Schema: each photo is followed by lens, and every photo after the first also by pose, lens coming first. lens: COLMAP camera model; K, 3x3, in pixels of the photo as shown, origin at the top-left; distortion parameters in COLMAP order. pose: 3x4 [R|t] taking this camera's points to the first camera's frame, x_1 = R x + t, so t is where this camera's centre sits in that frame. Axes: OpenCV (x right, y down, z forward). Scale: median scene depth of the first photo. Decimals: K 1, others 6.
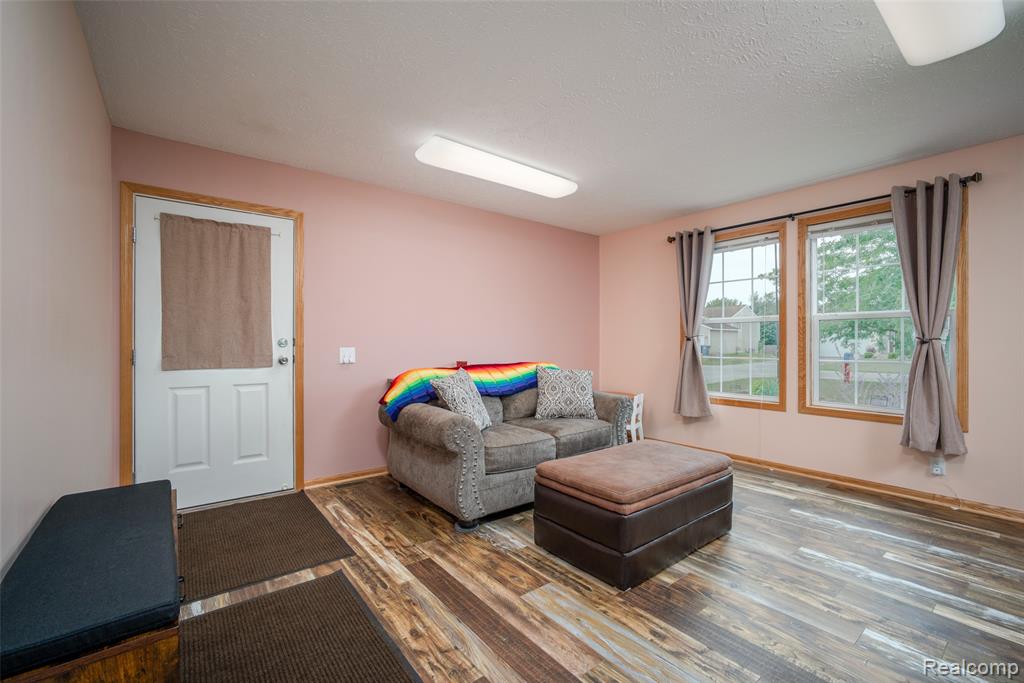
lens RADIAL K [[435.0, 0, 510.8], [0, 435.0, 335.2], [0, 0, 1]] dist [-0.032494, 0.011170]
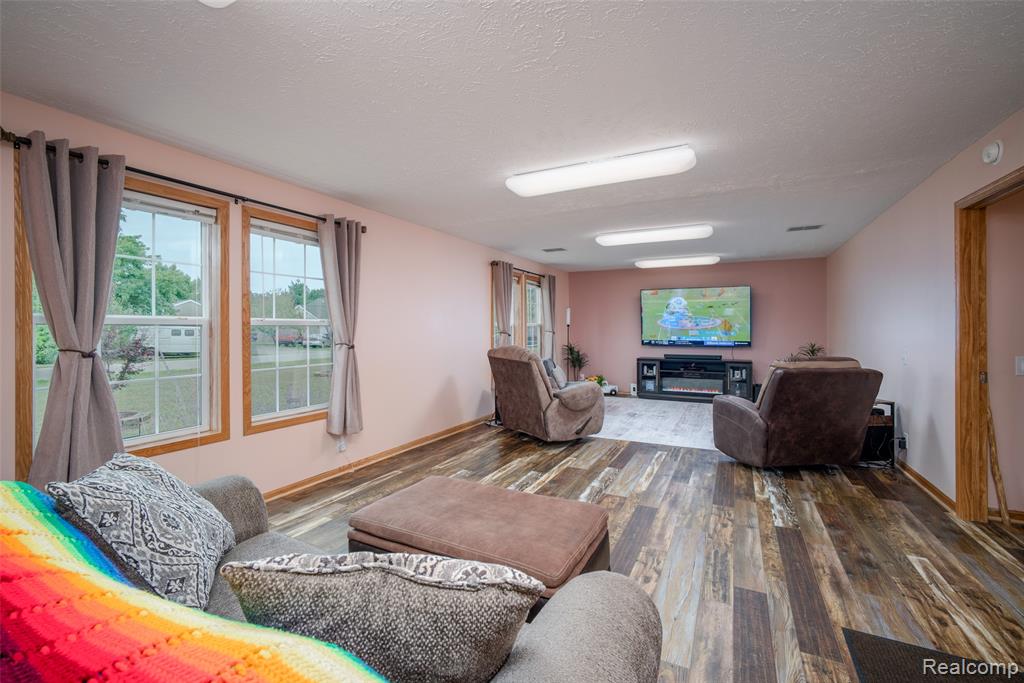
lens RADIAL K [[435.0, 0, 510.8], [0, 435.0, 335.2], [0, 0, 1]] dist [-0.032494, 0.011170]
pose [[-0.412987, -0.013212, 0.910641, -0.382748], [-0.014615, 0.999862, 0.007878, -0.038424], [-0.910619, -0.010056, -0.413124, 1.072908]]
